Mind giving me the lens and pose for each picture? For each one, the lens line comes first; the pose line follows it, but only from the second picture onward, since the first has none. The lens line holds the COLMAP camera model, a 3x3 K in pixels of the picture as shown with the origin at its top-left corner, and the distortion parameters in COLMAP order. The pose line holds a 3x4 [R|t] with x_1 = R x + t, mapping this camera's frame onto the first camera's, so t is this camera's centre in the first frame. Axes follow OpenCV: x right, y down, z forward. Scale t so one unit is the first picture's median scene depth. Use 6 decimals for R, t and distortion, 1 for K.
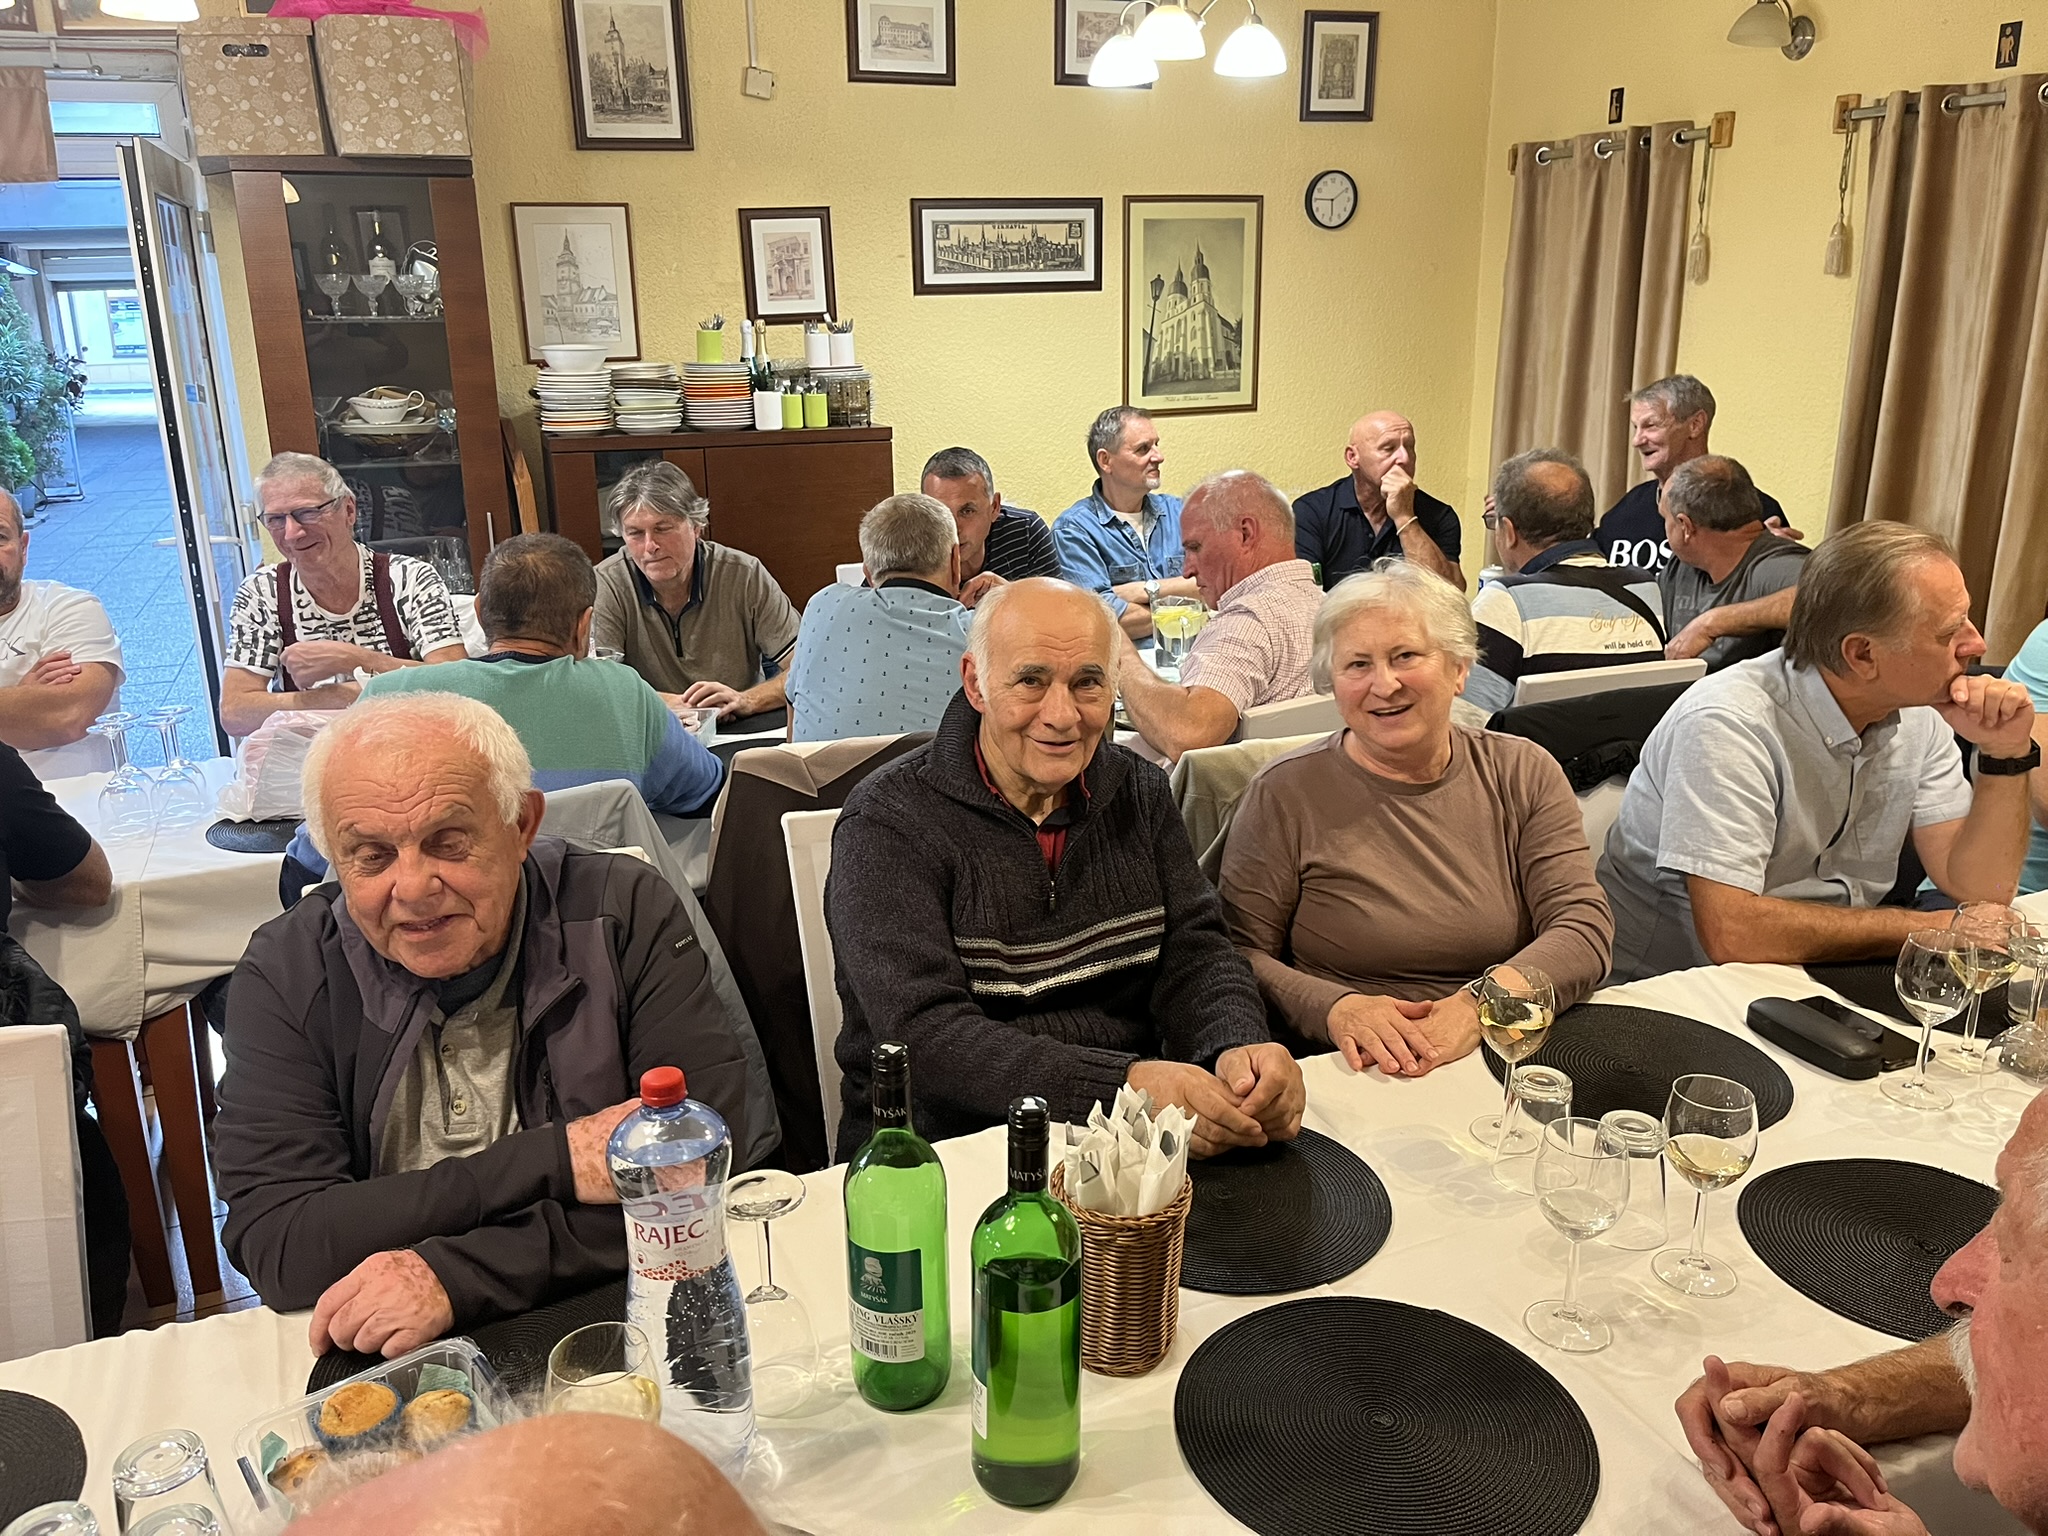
lens RADIAL K [[1575.6, 0, 1024.0], [0, 1575.6, 768.0], [0, 0, 1]] dist [0.066150, -0.101864]
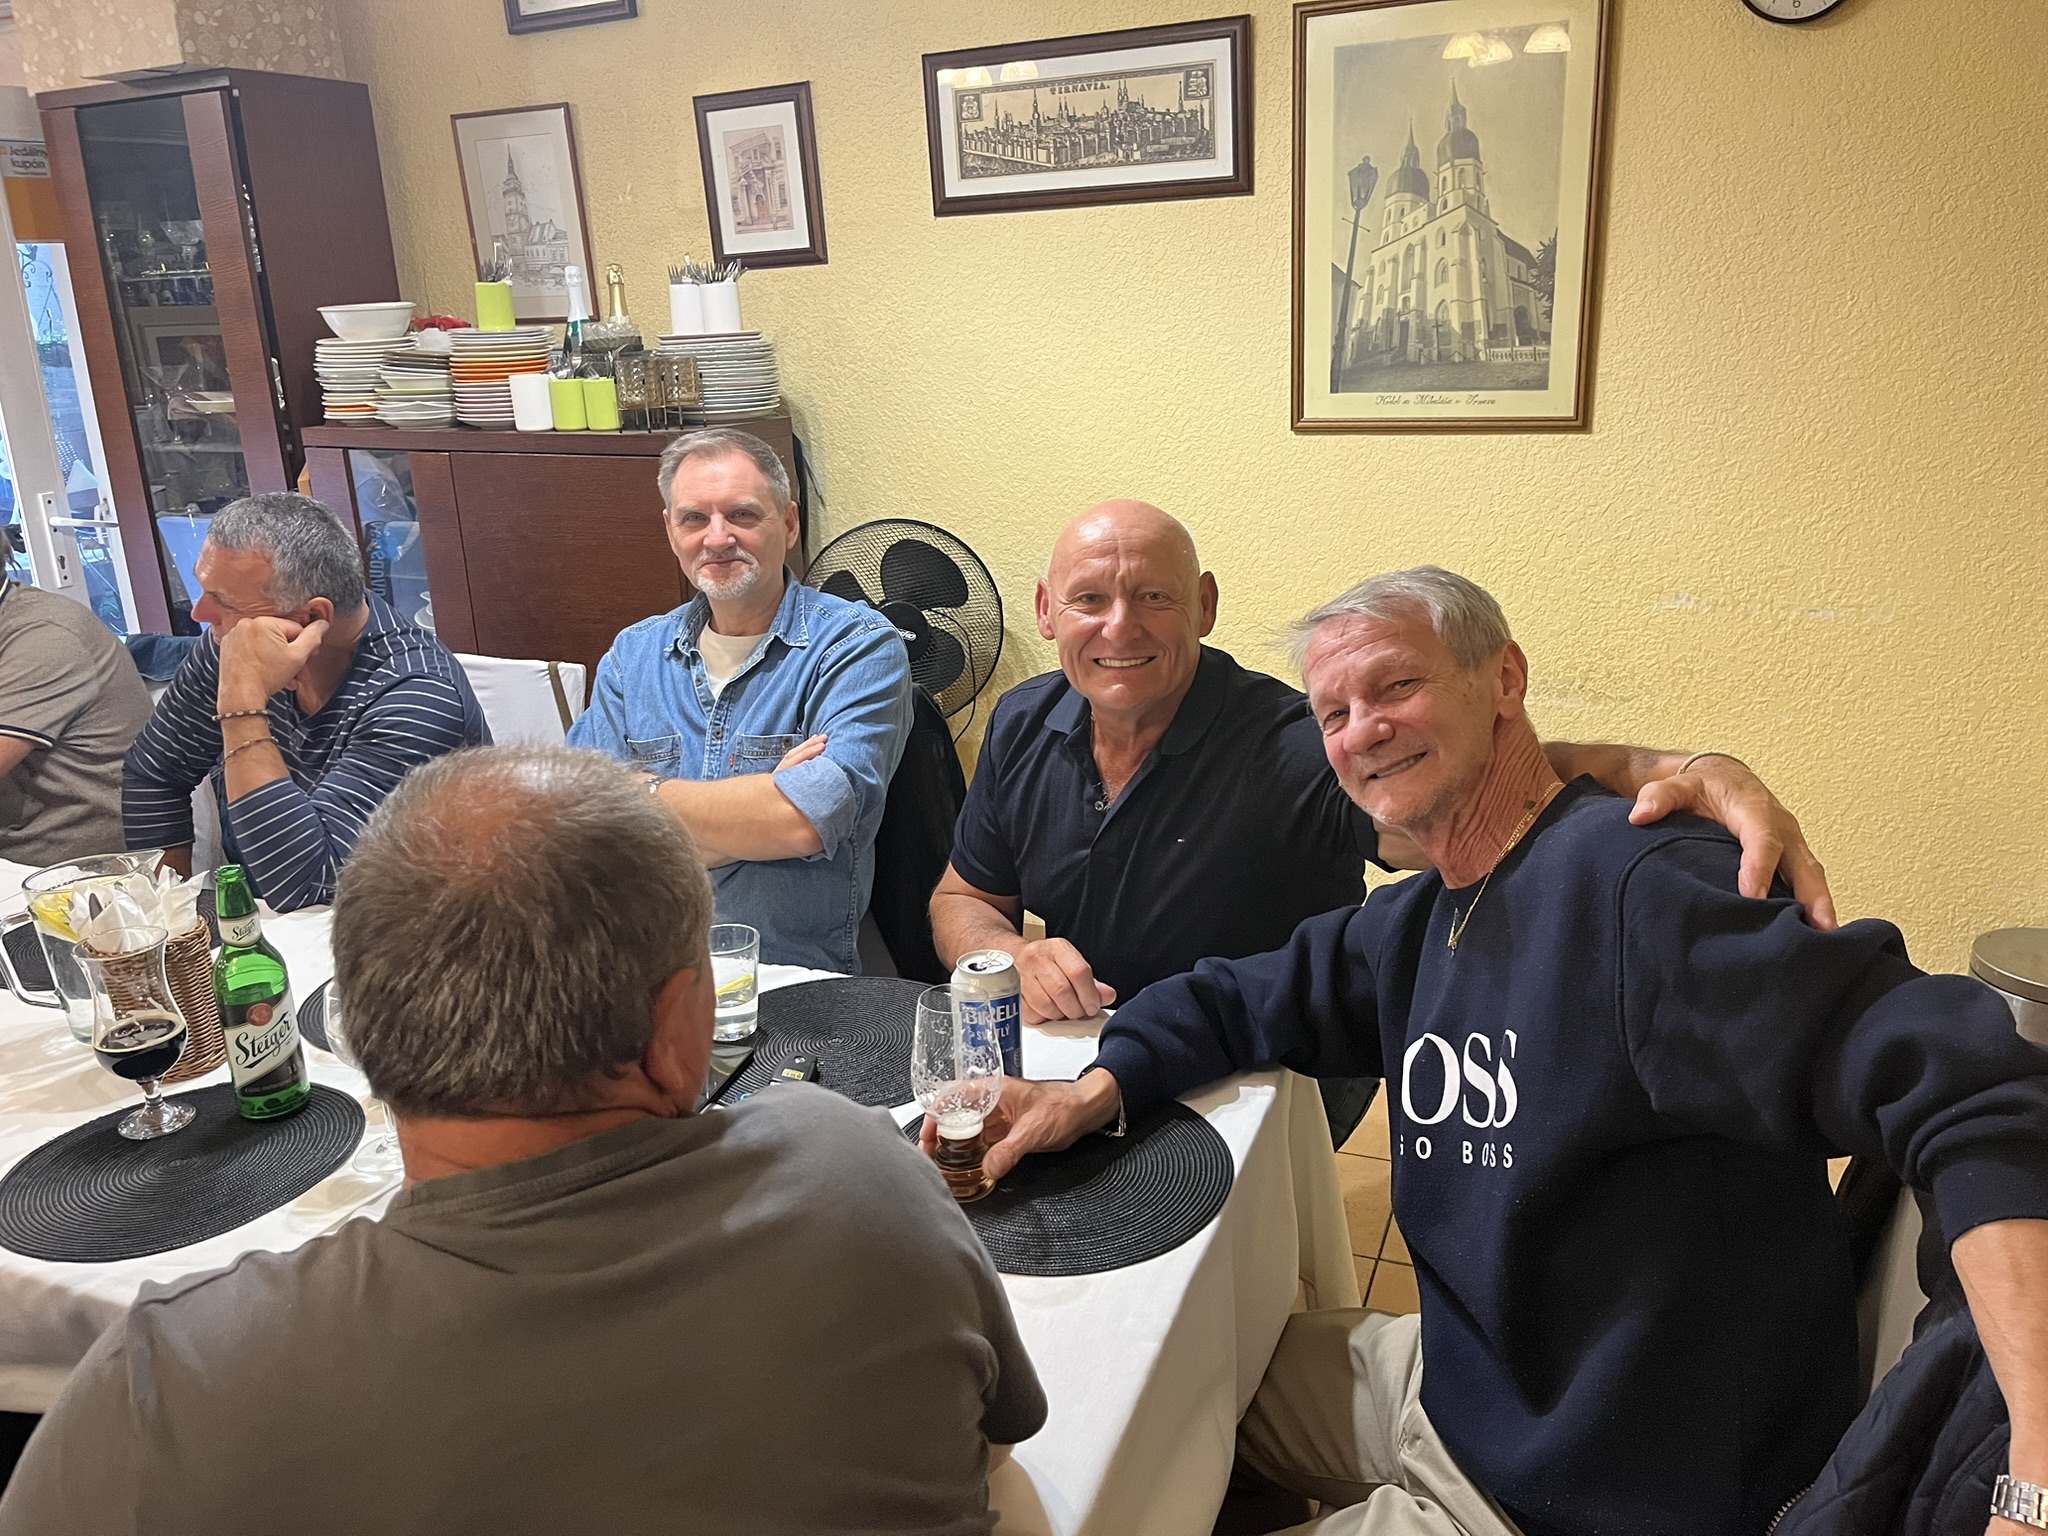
lens RADIAL K [[1575.6, 0, 1024.0], [0, 1575.6, 768.0], [0, 0, 1]] dist [0.066150, -0.101864]
pose [[0.687701, 0.210909, -0.694684, 0.432917], [-0.174638, 0.976833, 0.123687, -0.173845], [0.704677, 0.036259, 0.708602, 0.603451]]
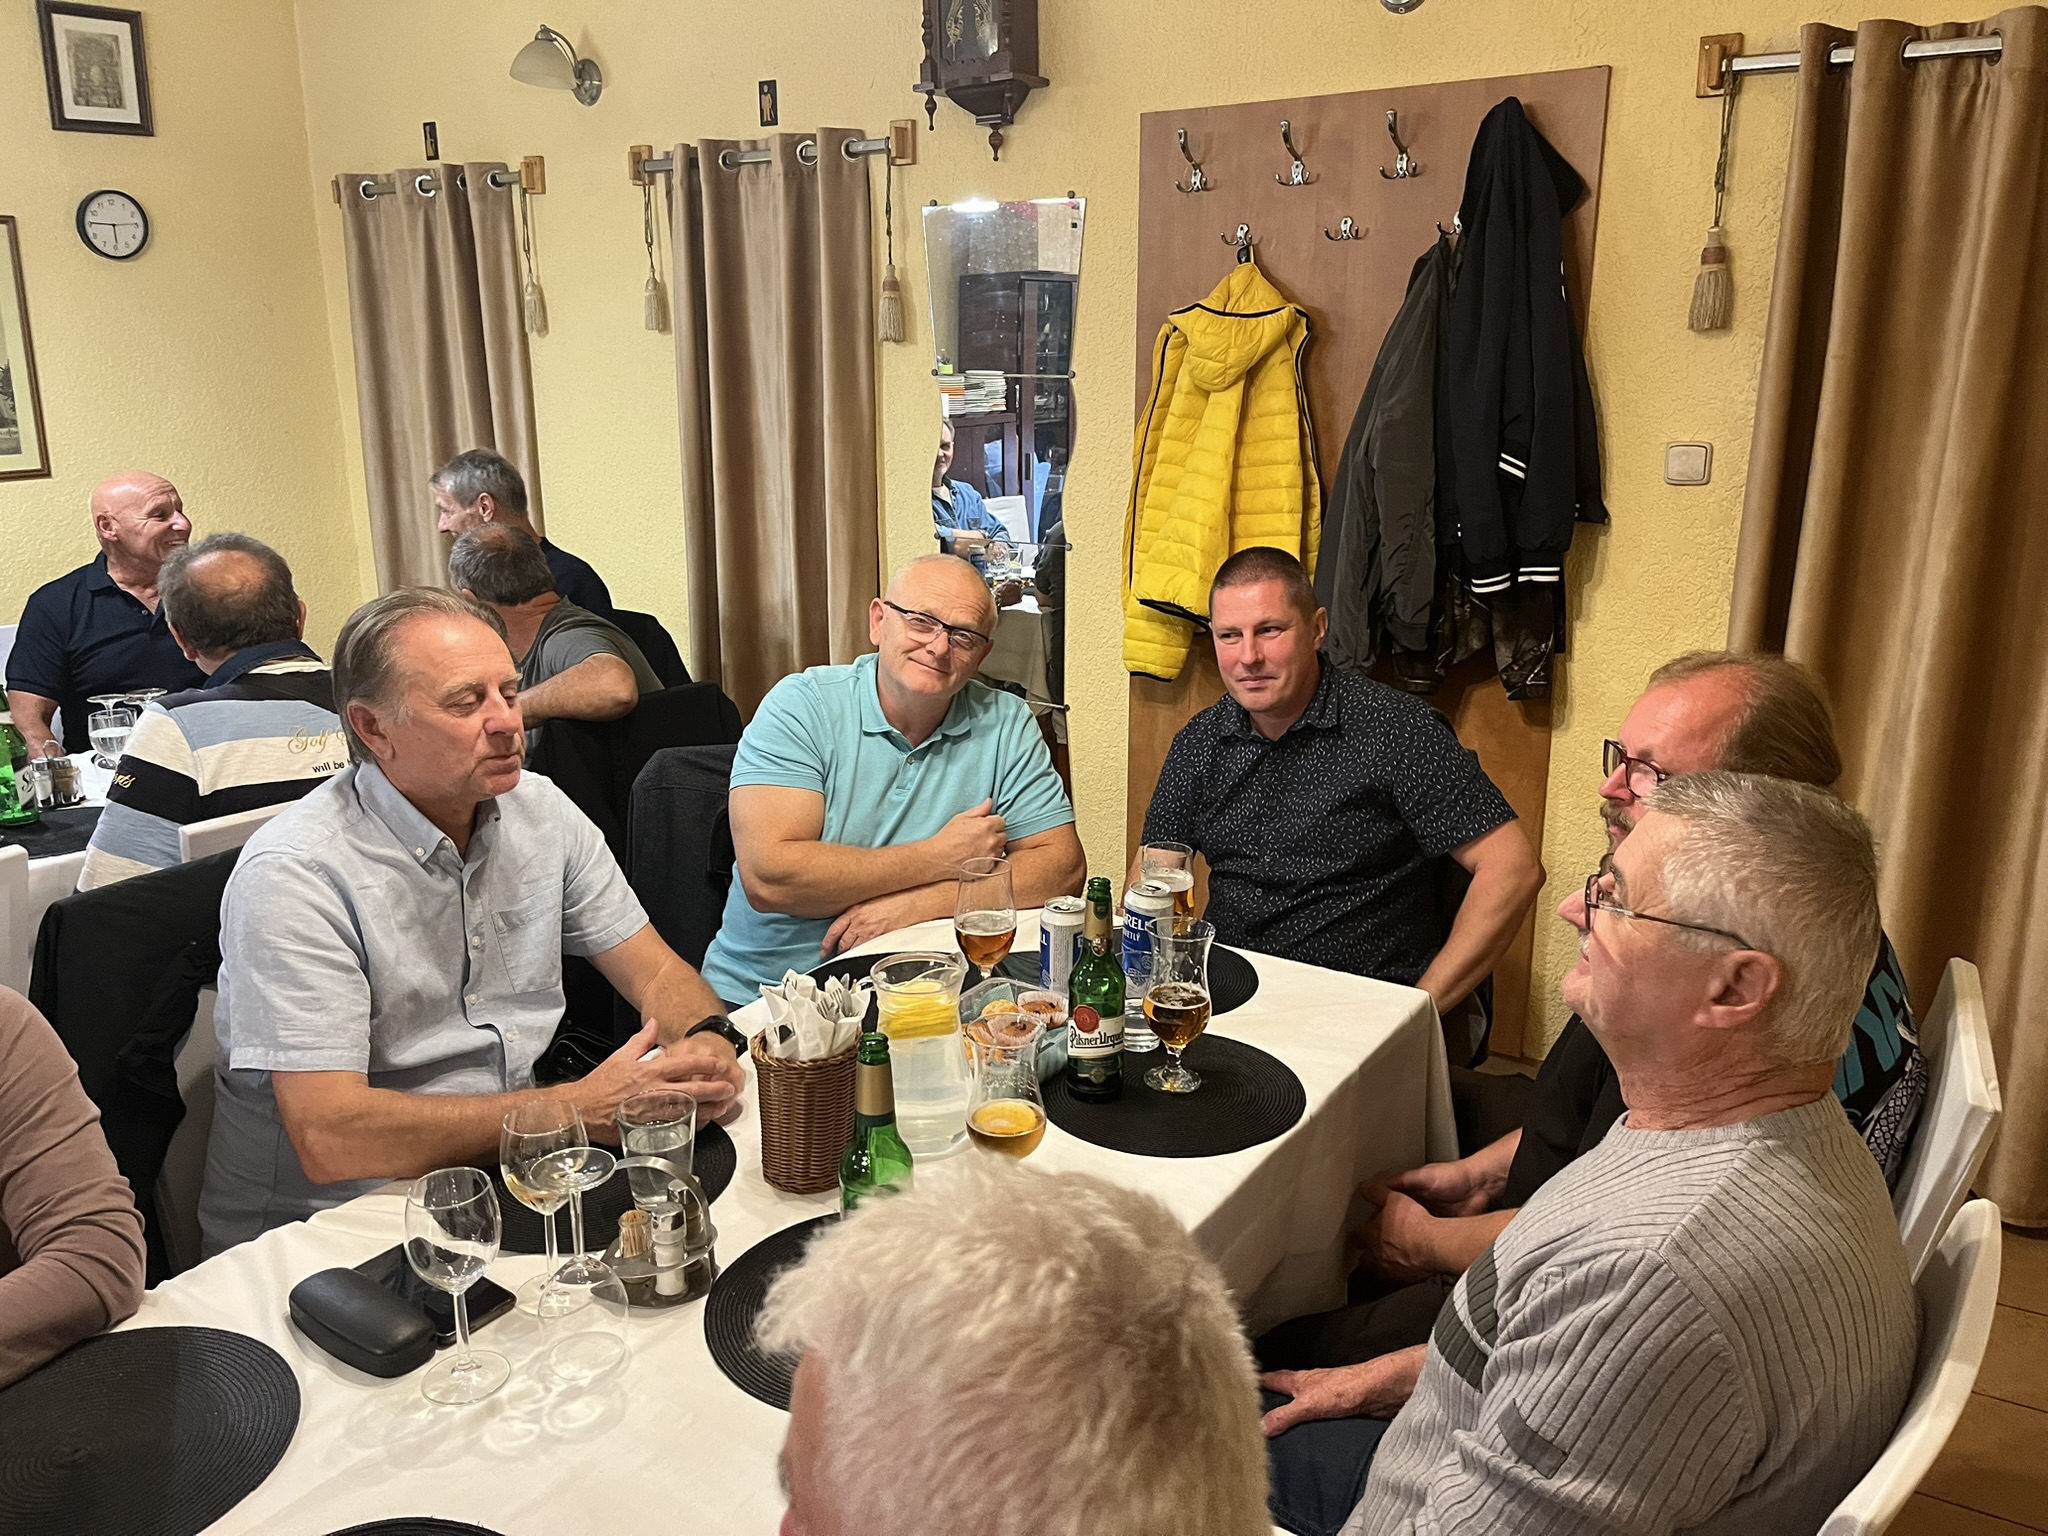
lens RADIAL K [[1592.4, 0, 1027.7], [0, 1592.4, 801.2], [0, 0, 1]] dist [0.079904, -0.109633]
pose [[0.831578, -0.135600, 0.538601, 0.106302], [0.142733, 0.989345, 0.028708, -0.014942], [-0.536755, 0.053003, 0.842072, 0.046811]]
